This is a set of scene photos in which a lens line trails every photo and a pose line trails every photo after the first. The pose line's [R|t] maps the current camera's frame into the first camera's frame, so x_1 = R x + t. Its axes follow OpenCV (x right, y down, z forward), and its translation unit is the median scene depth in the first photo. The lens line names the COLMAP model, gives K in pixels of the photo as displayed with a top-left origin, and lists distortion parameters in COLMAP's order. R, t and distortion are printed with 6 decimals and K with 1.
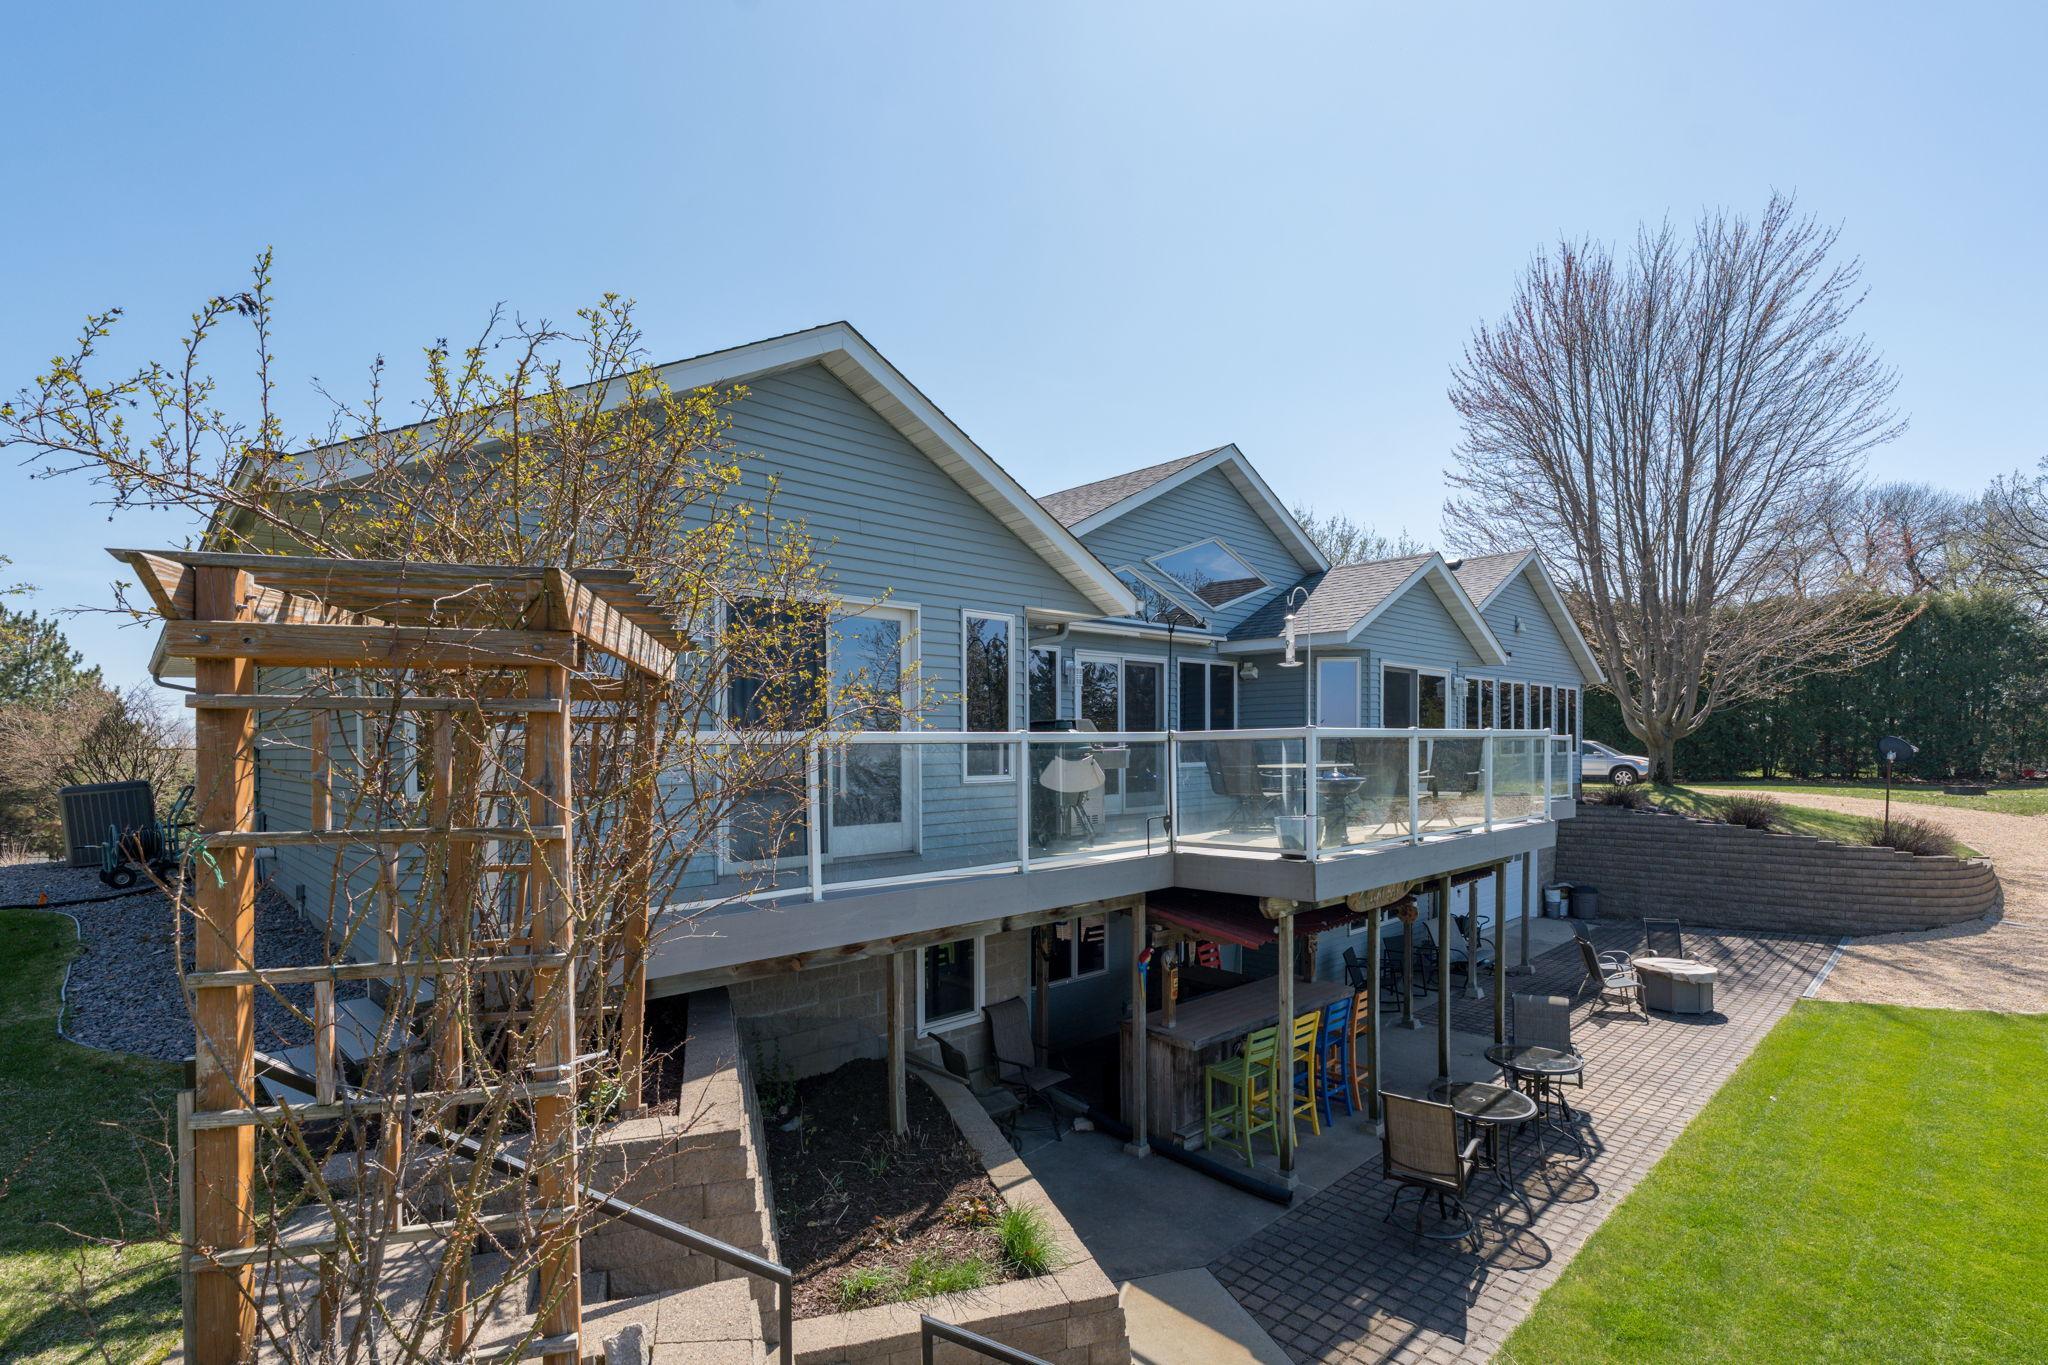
lens RADIAL K [[971.1, 0, 1027.7], [0, 971.1, 773.4], [0, 0, 1]] dist [0.003092, 0.001298]
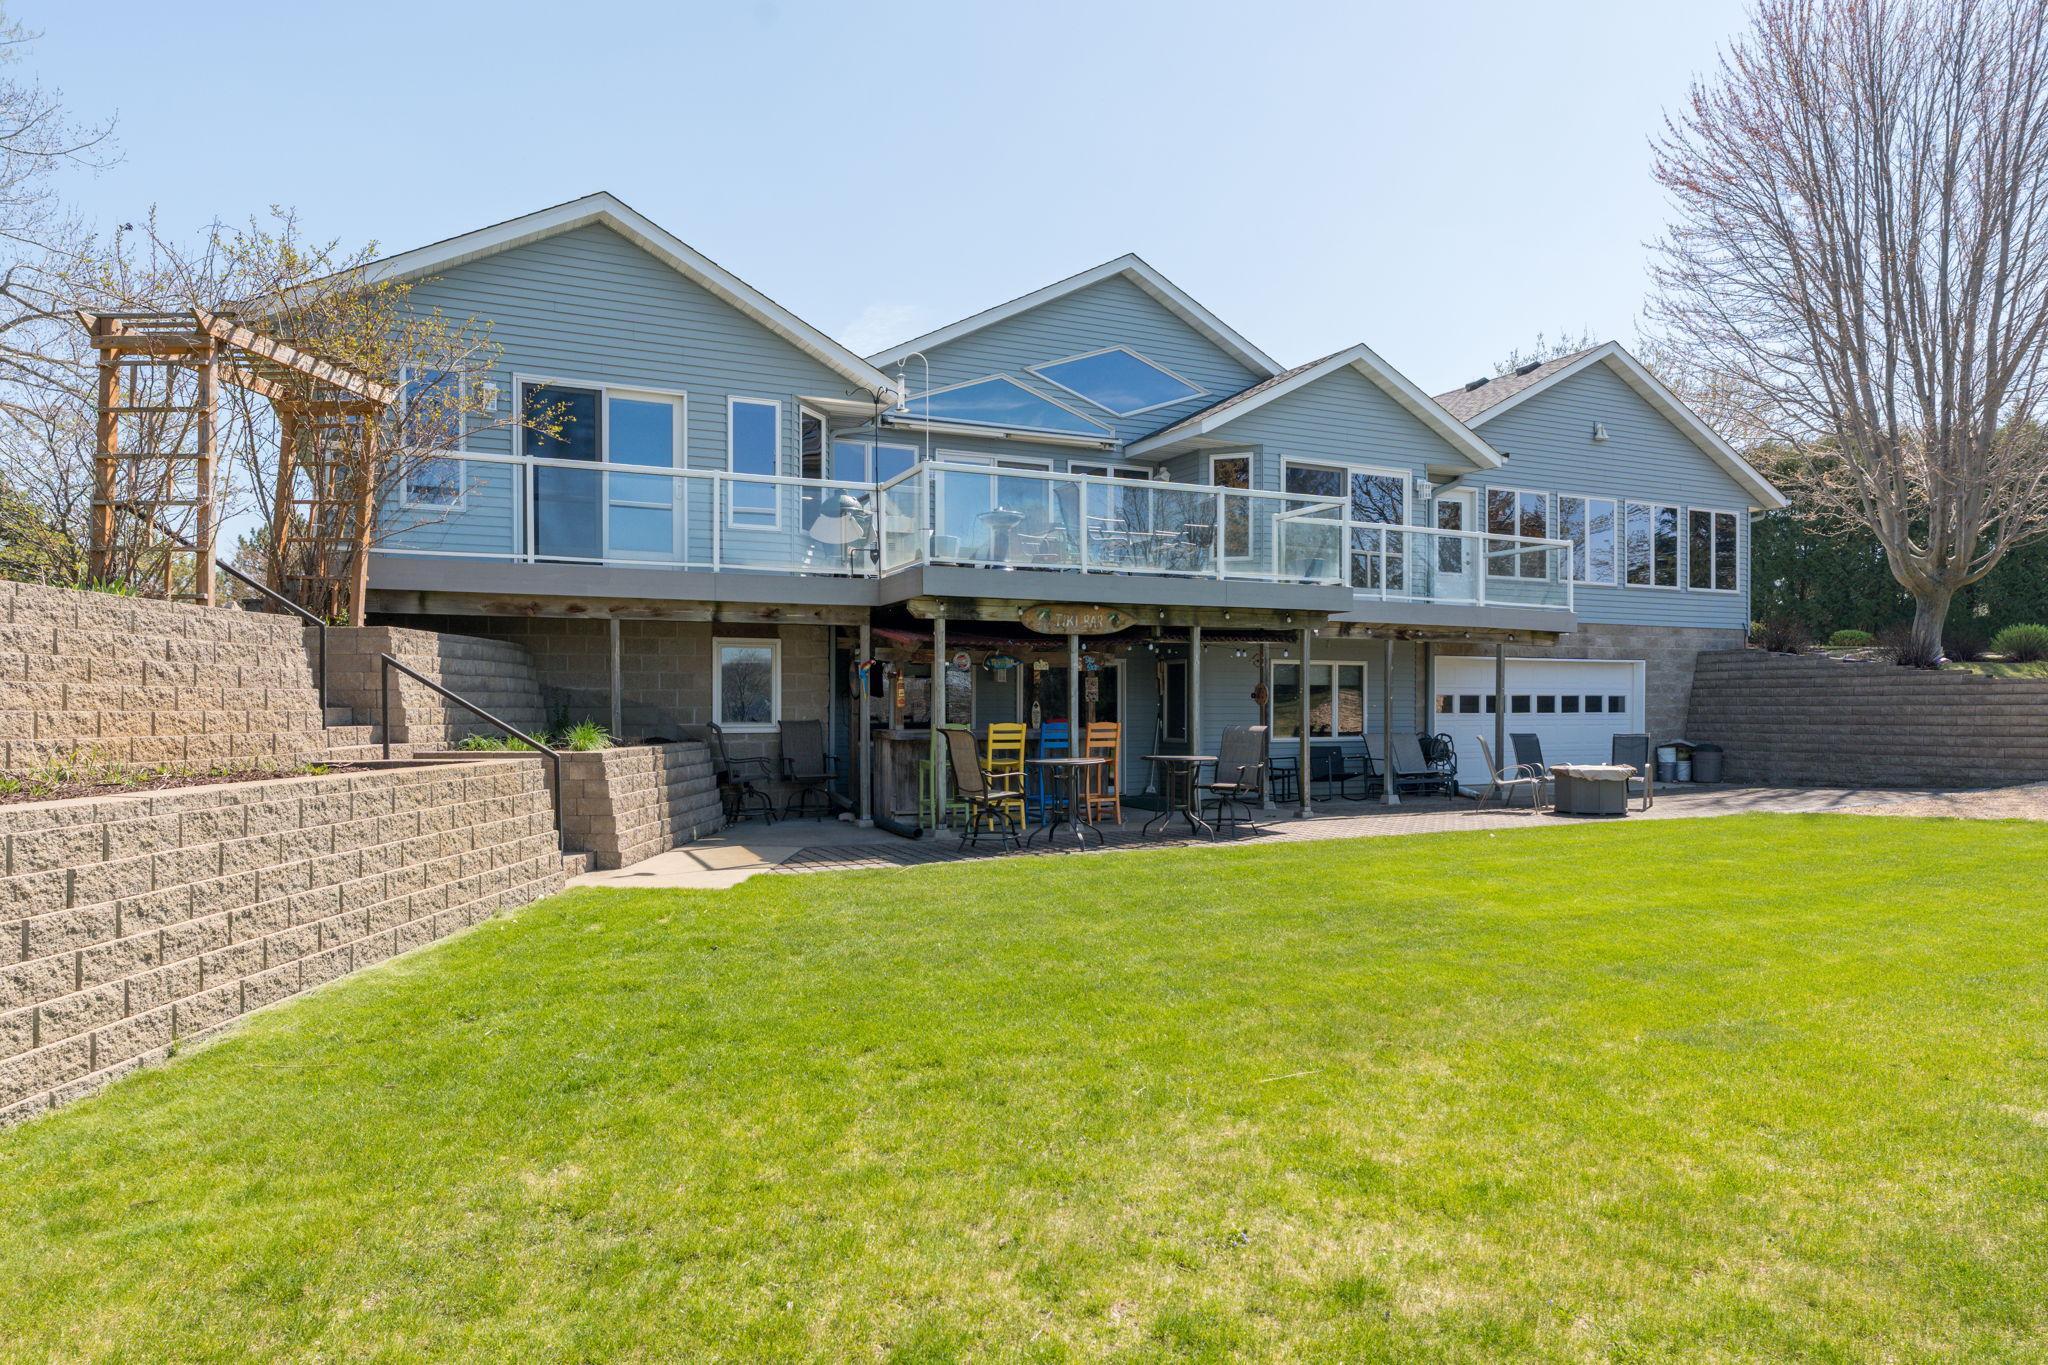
lens RADIAL K [[1277.6, 0, 1035.6], [0, 1277.6, 714.9], [0, 0, 1]] dist [0.018983, 0.002153]
pose [[0.950735, 0.012984, -0.309732, 0.556480], [-0.019026, 0.999683, -0.016493, 0.181728], [0.309420, 0.021573, 0.950681, -0.329549]]
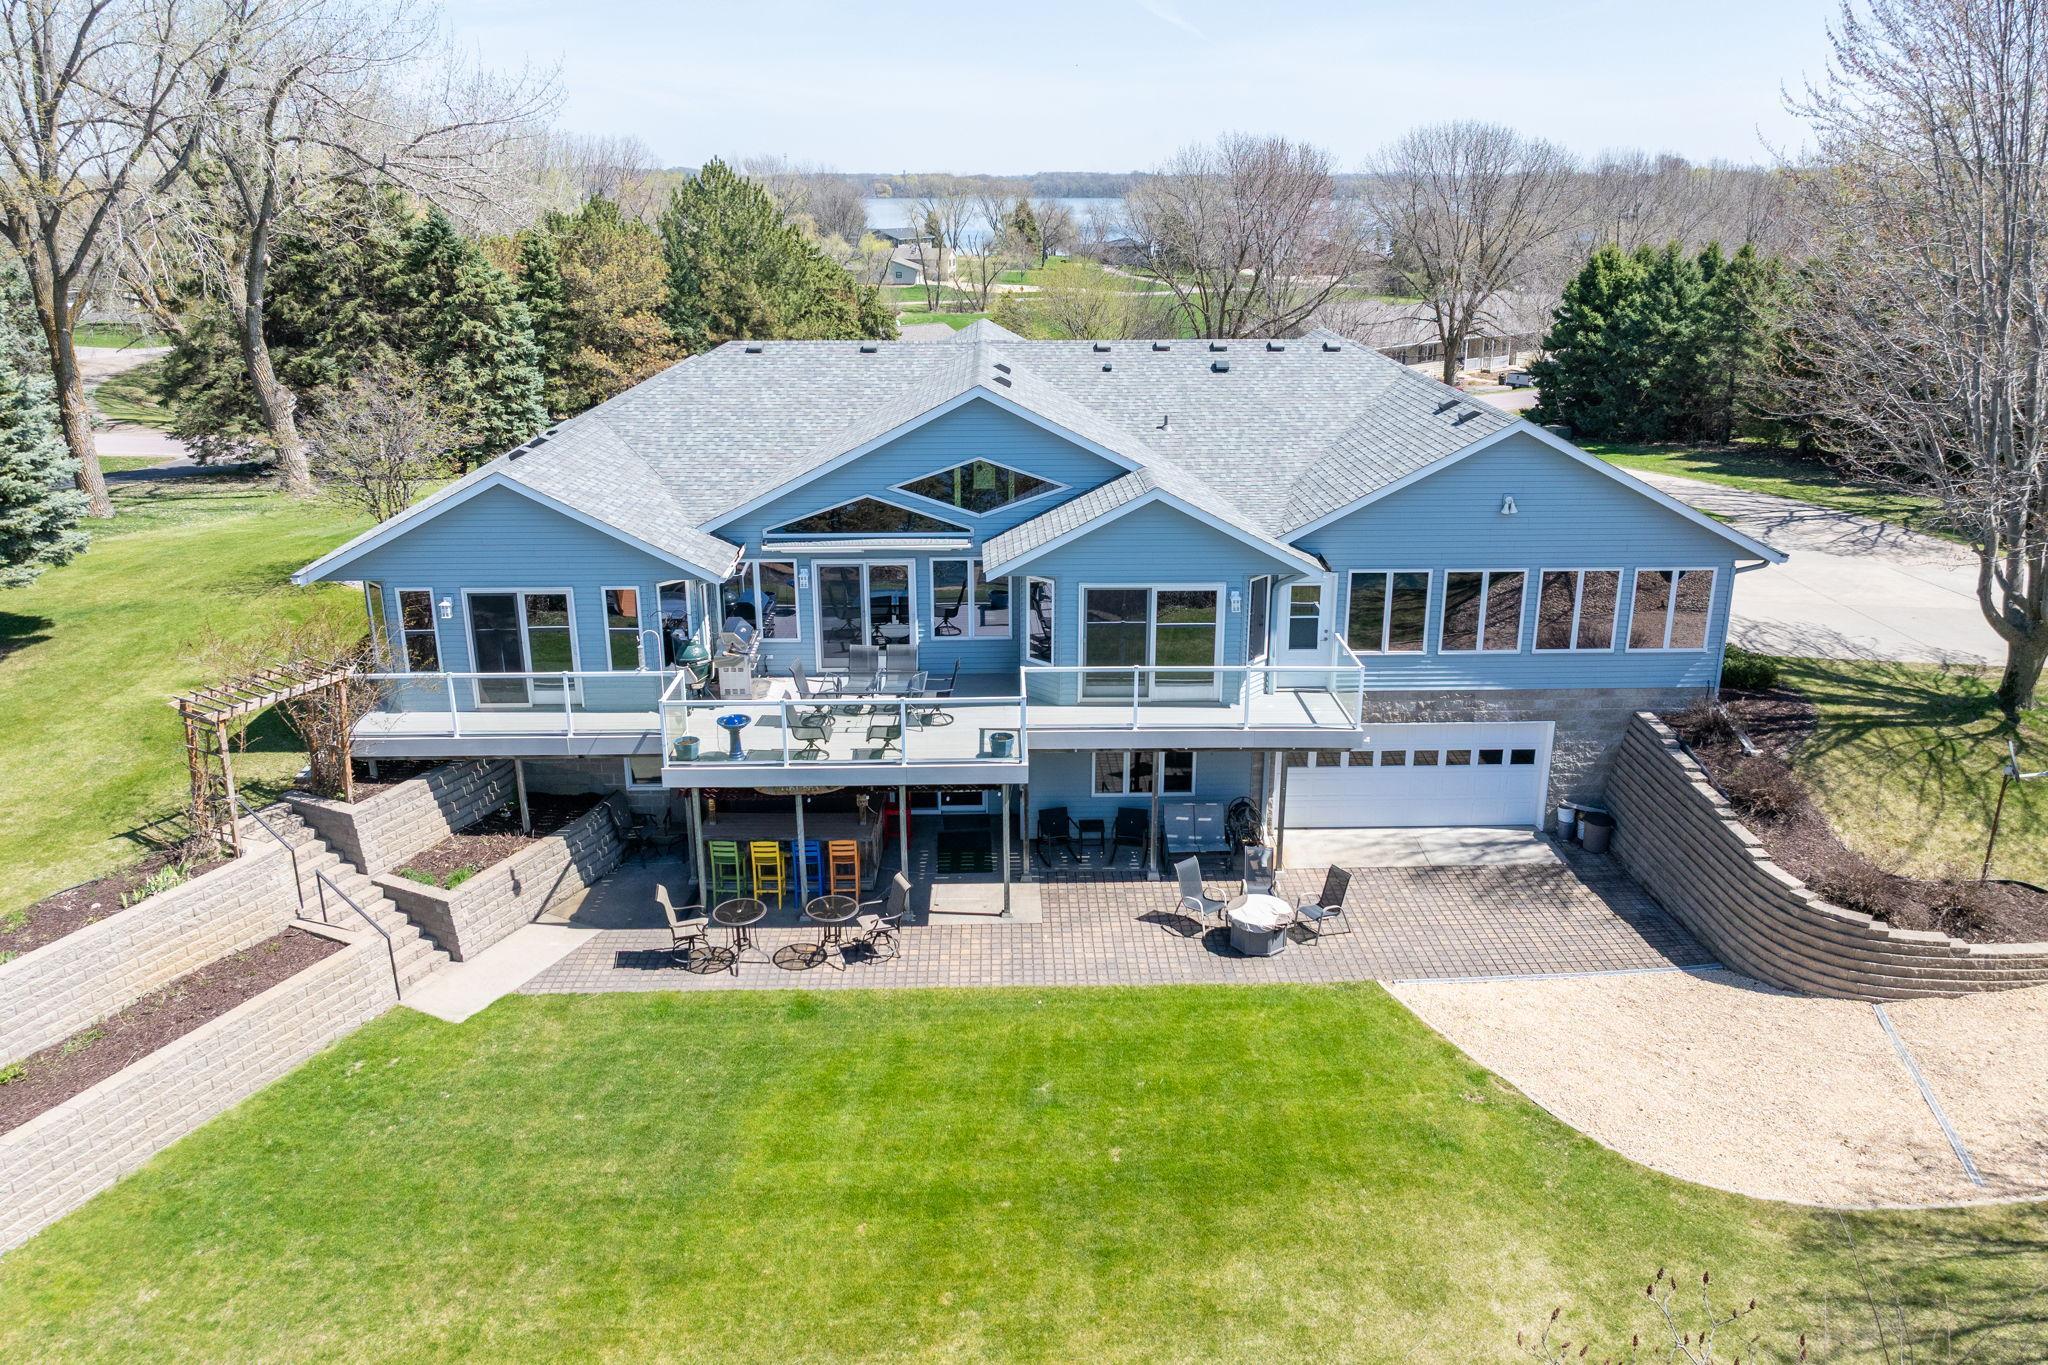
lens RADIAL K [[1437.8, 0, 1028.5], [0, 1437.8, 615.6], [0, 0, 1]] dist [-0.037072, 0.023667]
pose [[0.733320, 0.202464, -0.649037, 1.473452], [-0.025704, 0.962204, 0.271114, -0.549744], [0.679397, -0.182130, 0.710808, -0.269015]]
